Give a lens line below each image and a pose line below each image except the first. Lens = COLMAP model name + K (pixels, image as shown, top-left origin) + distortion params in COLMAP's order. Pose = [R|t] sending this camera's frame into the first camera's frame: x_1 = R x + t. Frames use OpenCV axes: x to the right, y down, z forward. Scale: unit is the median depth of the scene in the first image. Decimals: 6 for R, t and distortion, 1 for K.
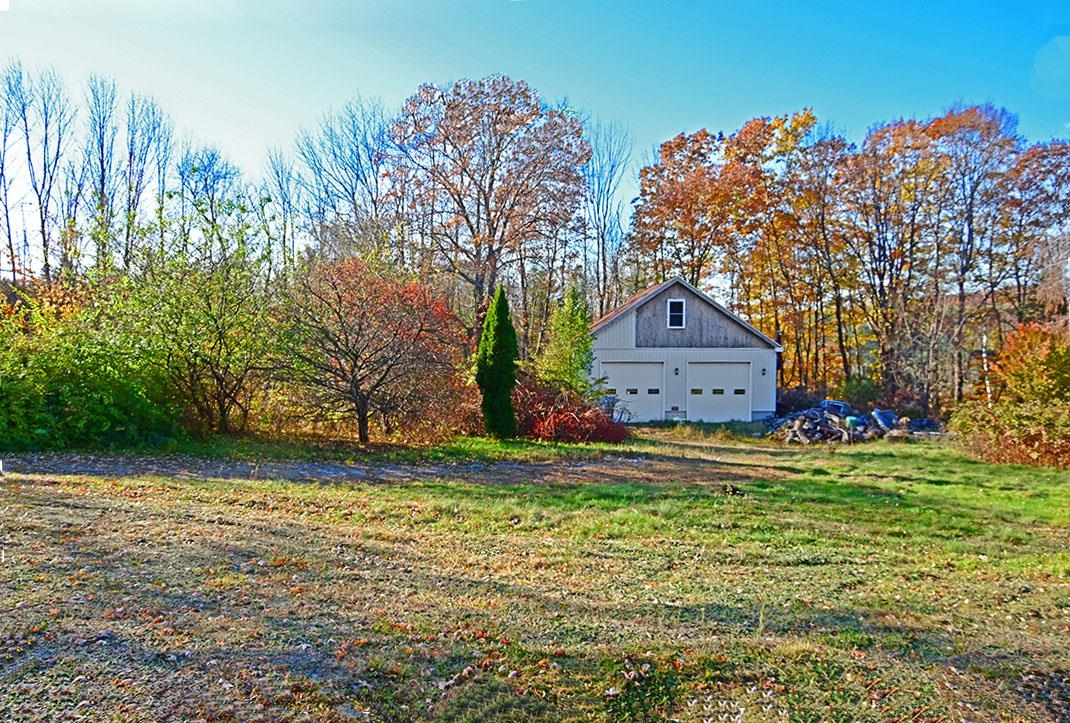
lens RADIAL K [[814.8, 0, 535.0], [0, 814.8, 361.5], [0, 0, 1]] dist [-0.005739, -0.003890]
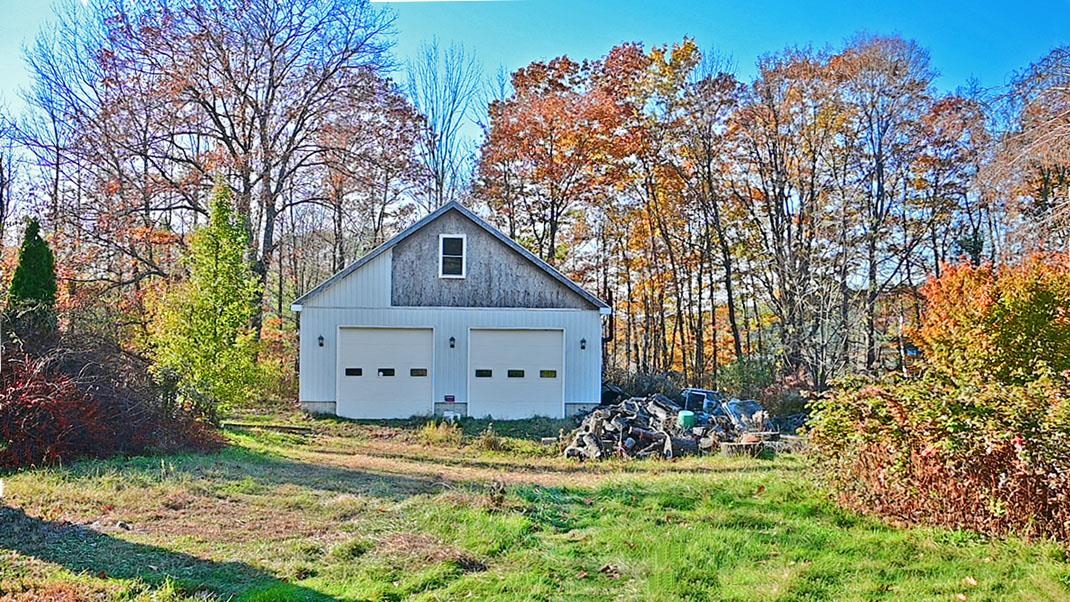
lens RADIAL K [[833.1, 0, 535.0], [0, 833.1, 301.0], [0, 0, 1]] dist [-0.058910, 0.003545]
pose [[0.996520, 0.011401, 0.082571, 0.184511], [-0.005965, 0.997816, -0.065786, 0.022608], [-0.083141, 0.065065, 0.994411, 0.318345]]
